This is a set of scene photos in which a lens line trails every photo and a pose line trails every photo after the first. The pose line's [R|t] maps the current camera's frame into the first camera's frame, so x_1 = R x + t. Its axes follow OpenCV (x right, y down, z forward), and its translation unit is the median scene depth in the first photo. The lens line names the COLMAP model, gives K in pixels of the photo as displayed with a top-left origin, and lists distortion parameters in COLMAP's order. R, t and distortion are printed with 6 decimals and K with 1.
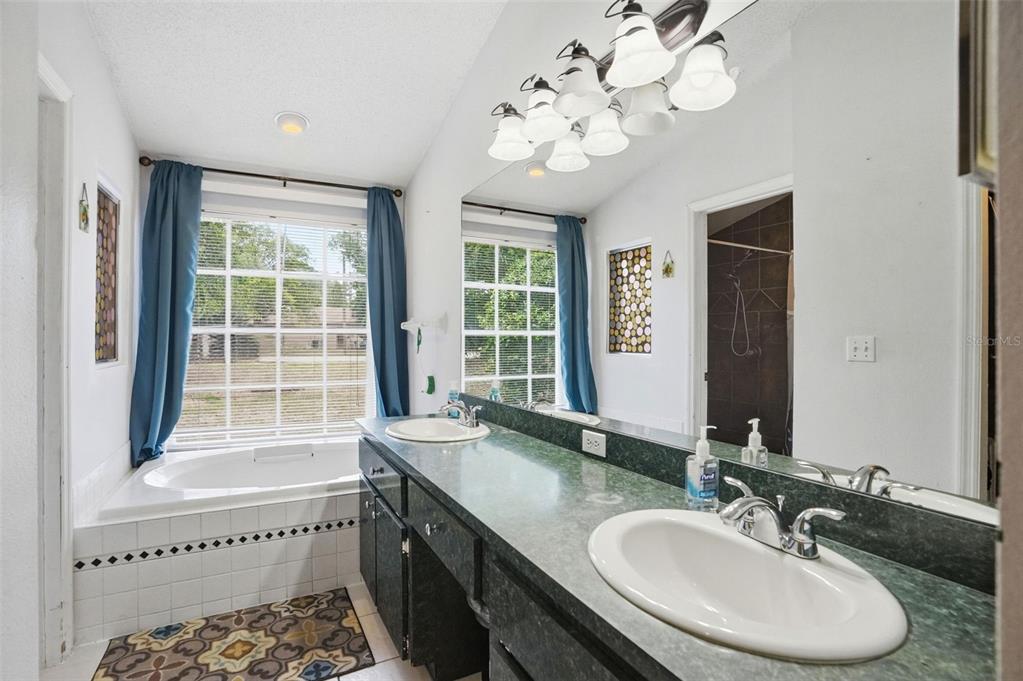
lens RADIAL K [[497.7, 0, 502.4], [0, 497.7, 337.4], [0, 0, 1]] dist [-0.036043, 0.003752]
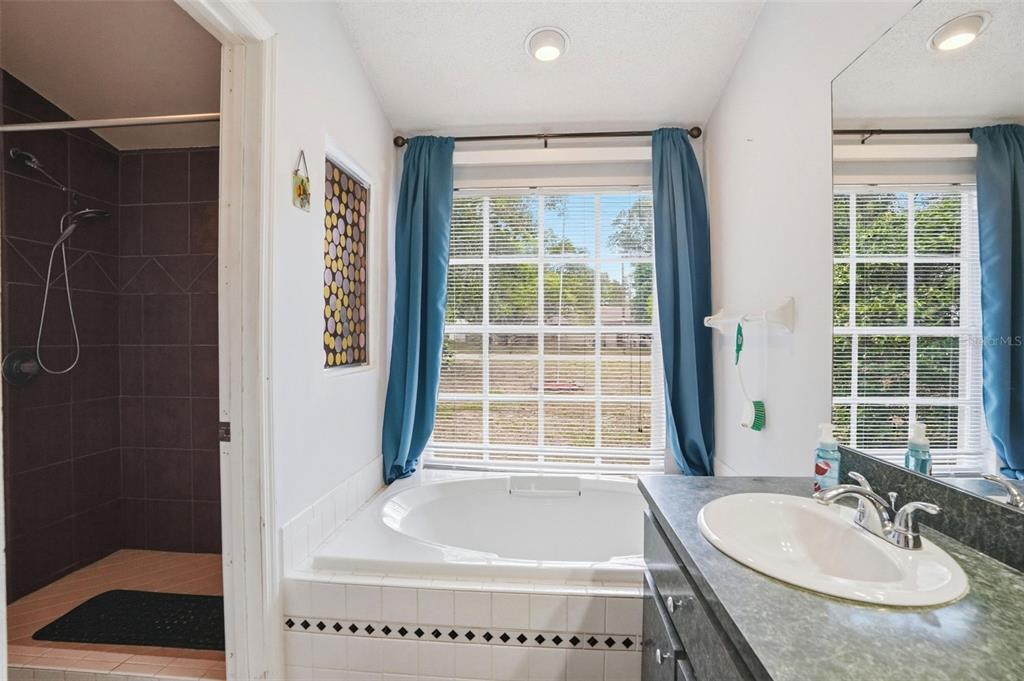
lens RADIAL K [[498.2, 0, 500.8], [0, 498.2, 339.5], [0, 0, 1]] dist [-0.036043, 0.003752]
pose [[0.851307, 0.002055, -0.524664, -0.094881], [0.001109, 0.999983, 0.005717, -0.003317], [0.524667, -0.005449, 0.851290, 0.312033]]
